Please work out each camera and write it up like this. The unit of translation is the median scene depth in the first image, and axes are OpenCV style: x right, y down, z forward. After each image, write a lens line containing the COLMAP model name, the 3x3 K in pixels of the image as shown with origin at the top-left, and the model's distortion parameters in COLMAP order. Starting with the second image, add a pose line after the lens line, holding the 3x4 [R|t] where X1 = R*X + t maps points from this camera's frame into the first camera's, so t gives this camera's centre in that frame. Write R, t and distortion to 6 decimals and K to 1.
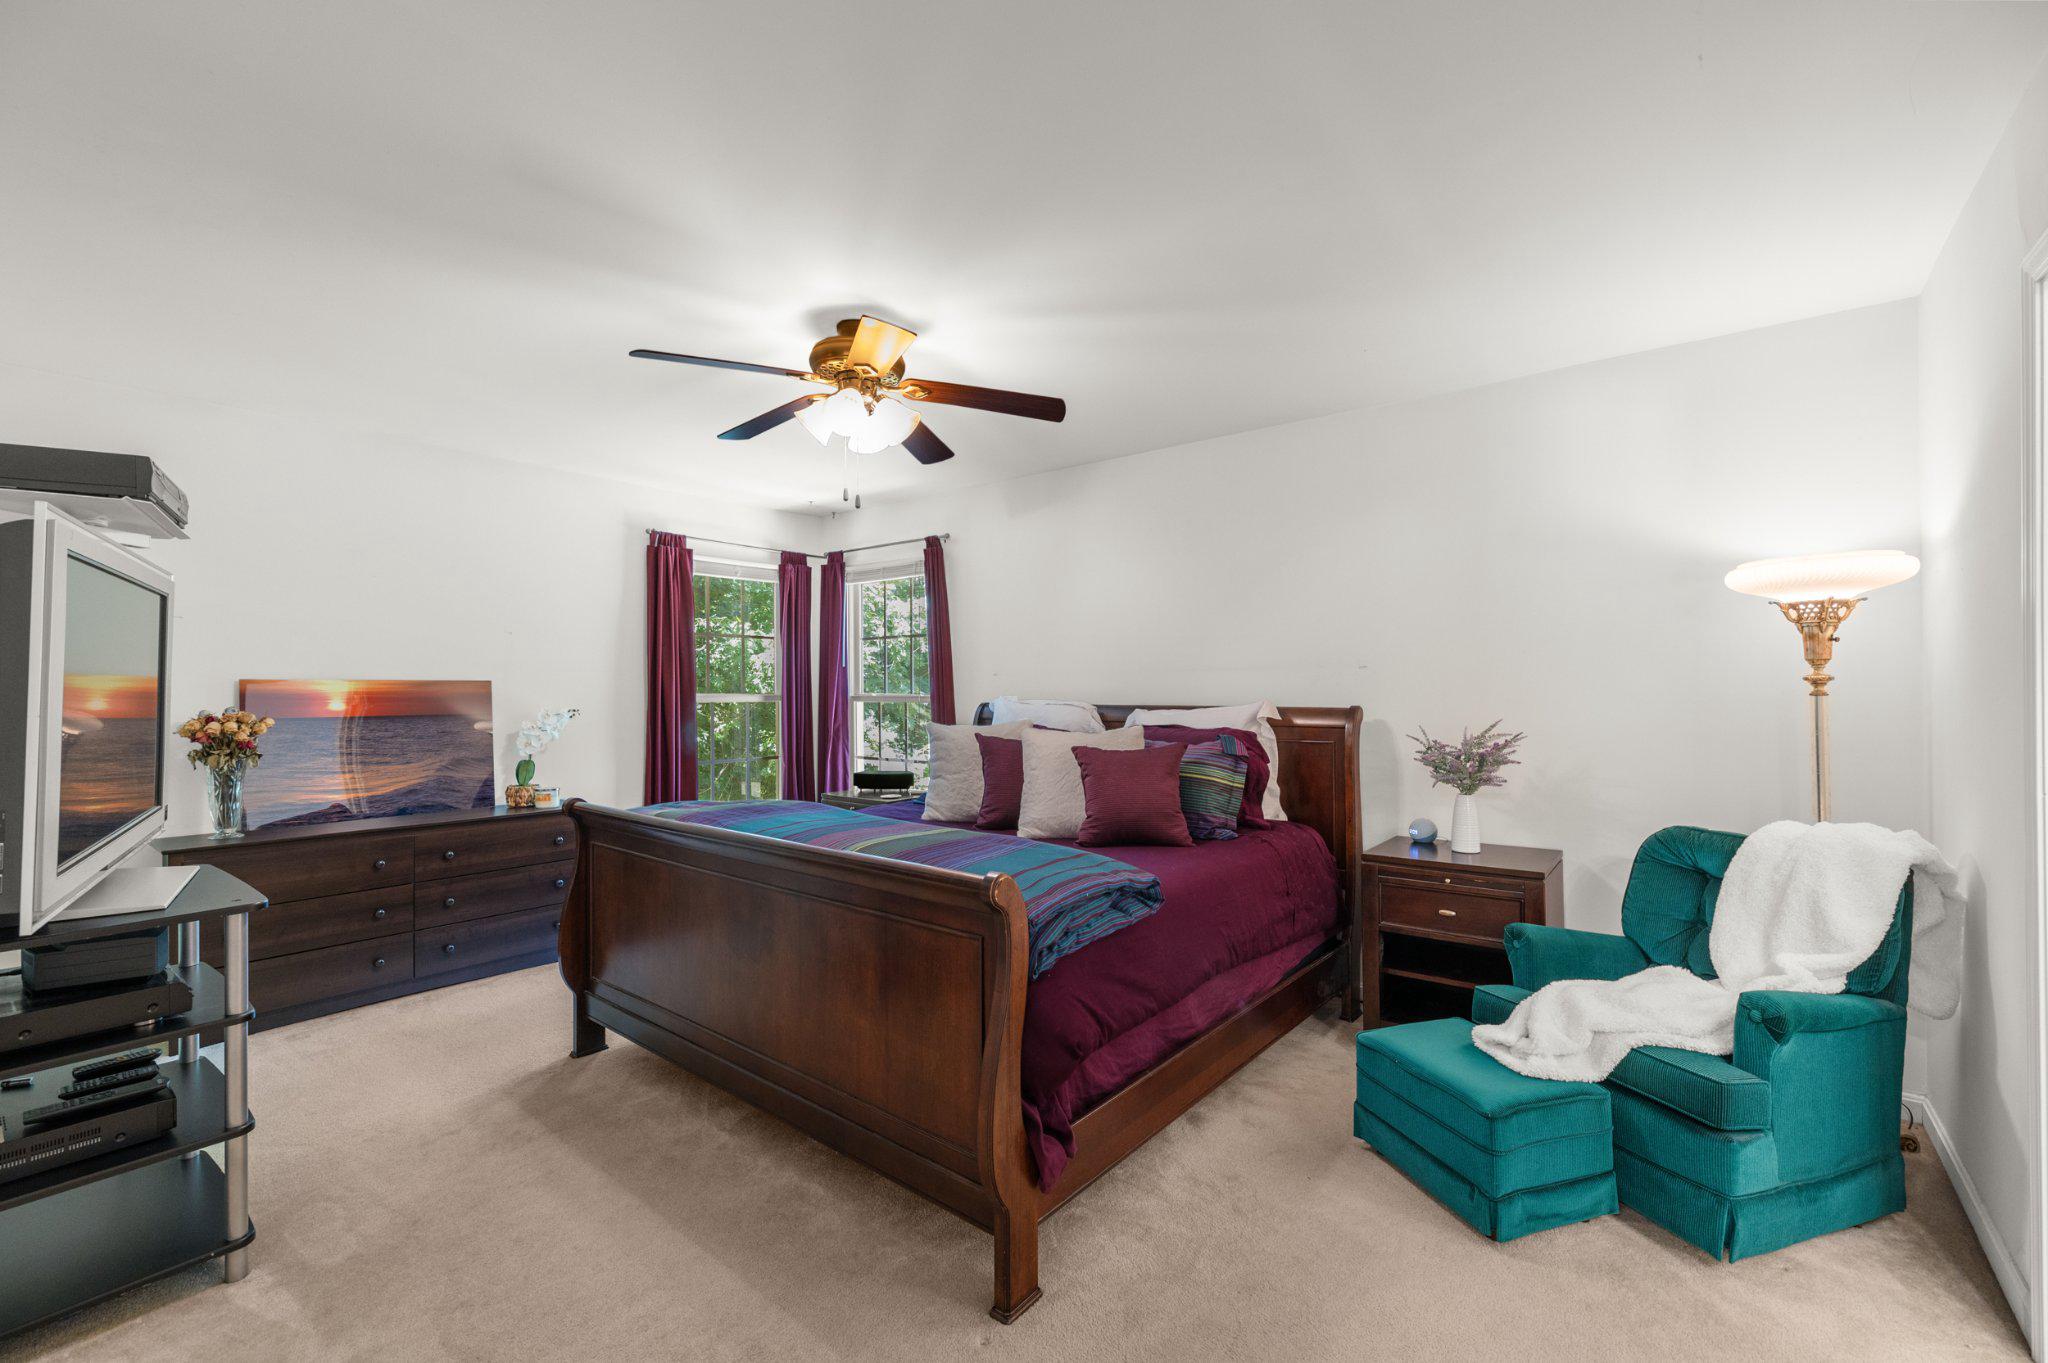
lens RADIAL K [[857.3, 0, 1010.3], [0, 857.3, 677.7], [0, 0, 1]] dist [0.000340, 0.000200]
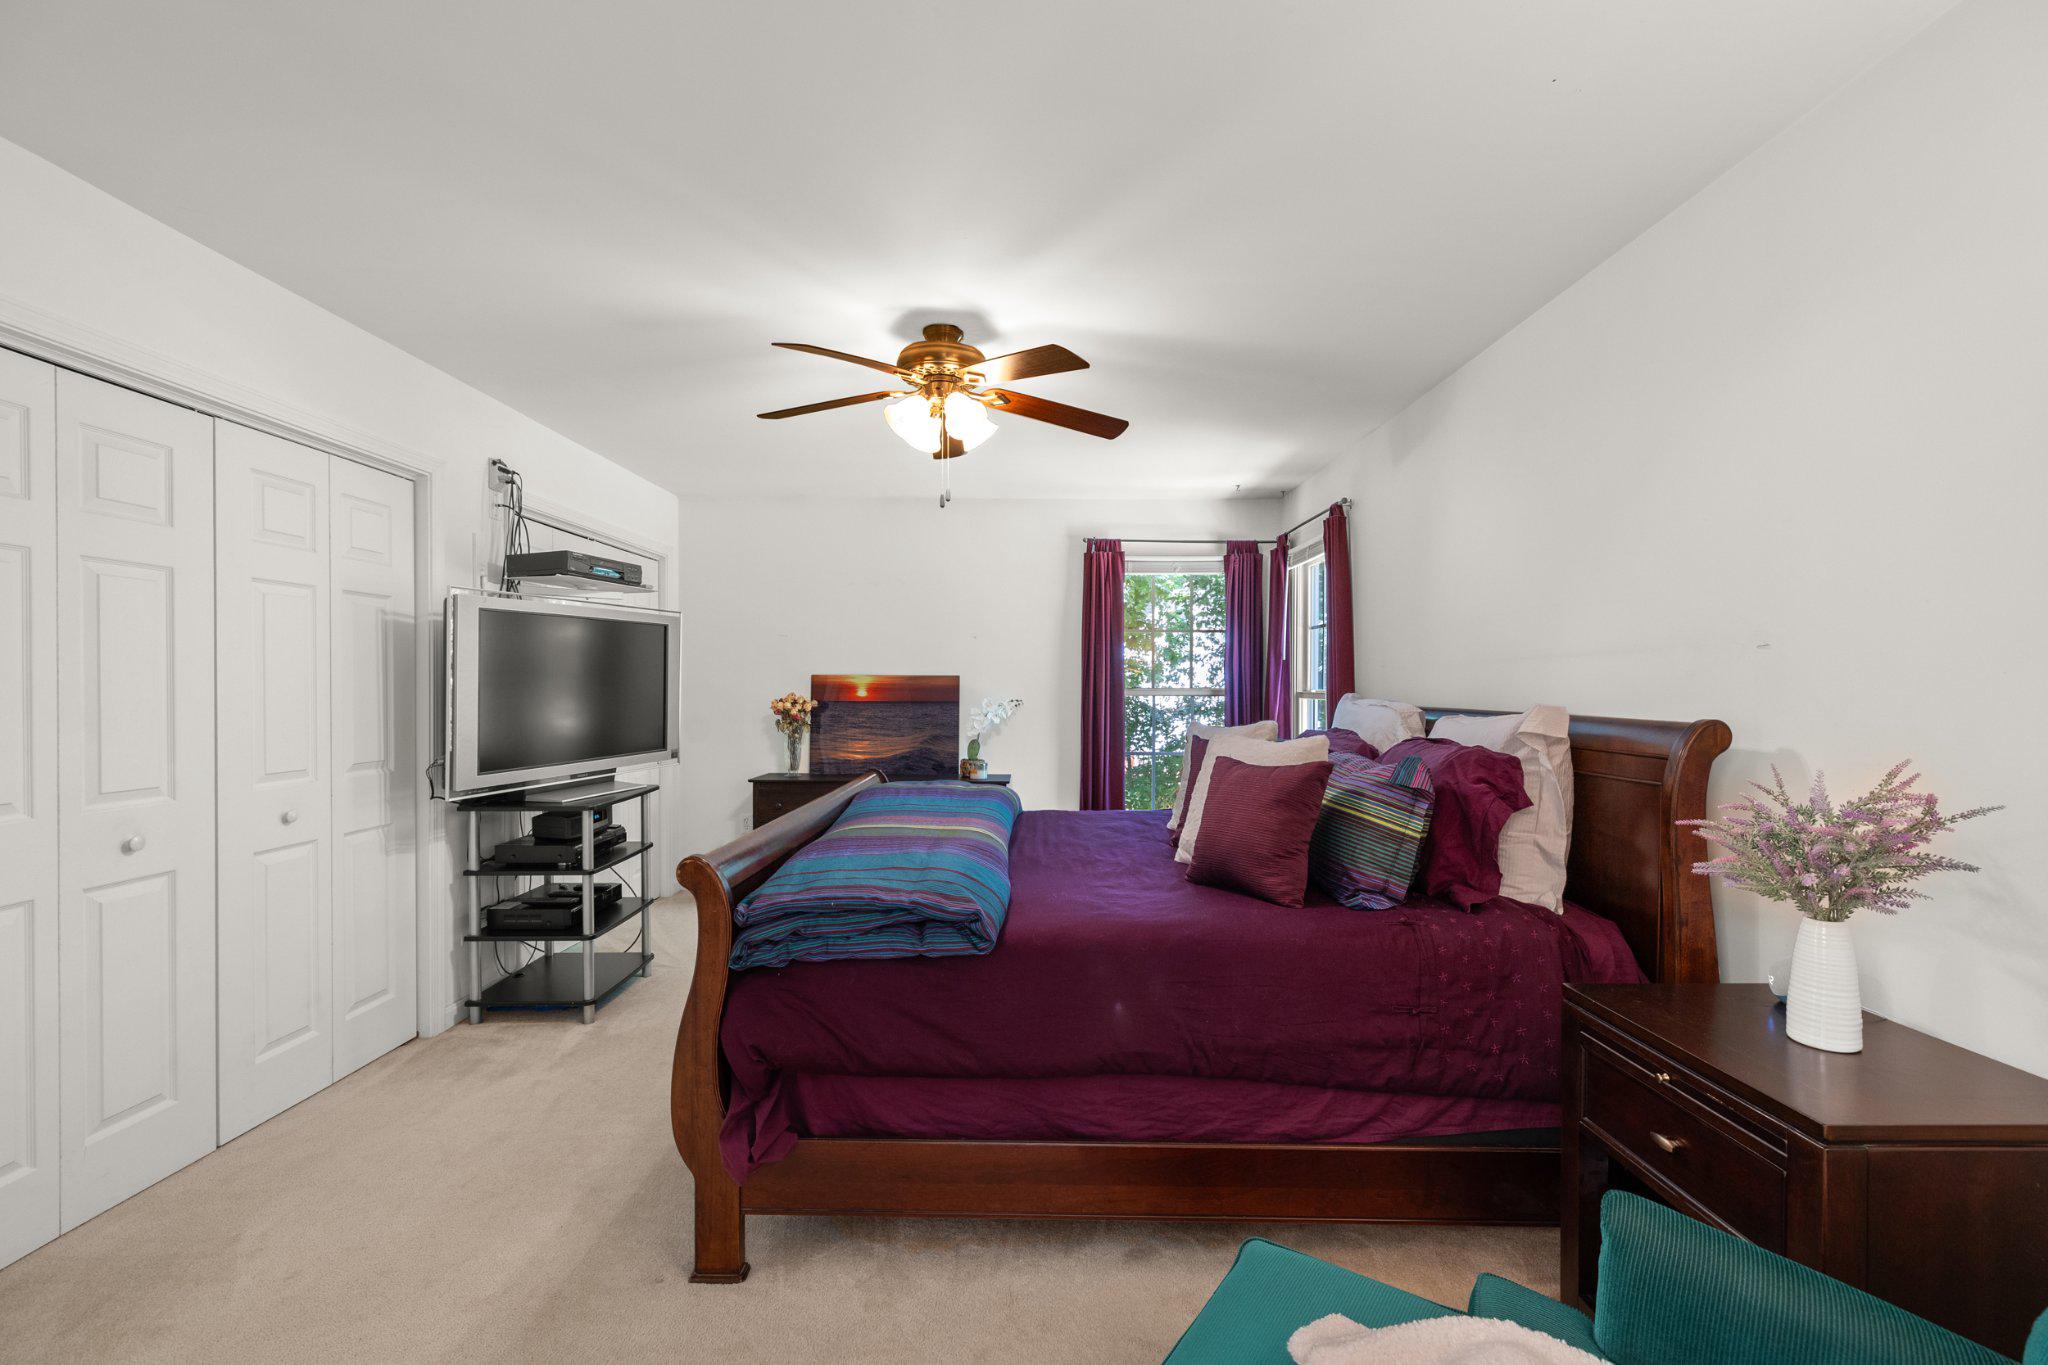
lens RADIAL K [[857.3, 0, 1013.7], [0, 857.3, 685.8], [0, 0, 1]] dist [0.000340, 0.000200]
pose [[0.632475, 0.008288, -0.774536, 0.491877], [0.003409, 0.999903, 0.013483, 0.002121], [0.774573, -0.011168, 0.632386, 0.297511]]
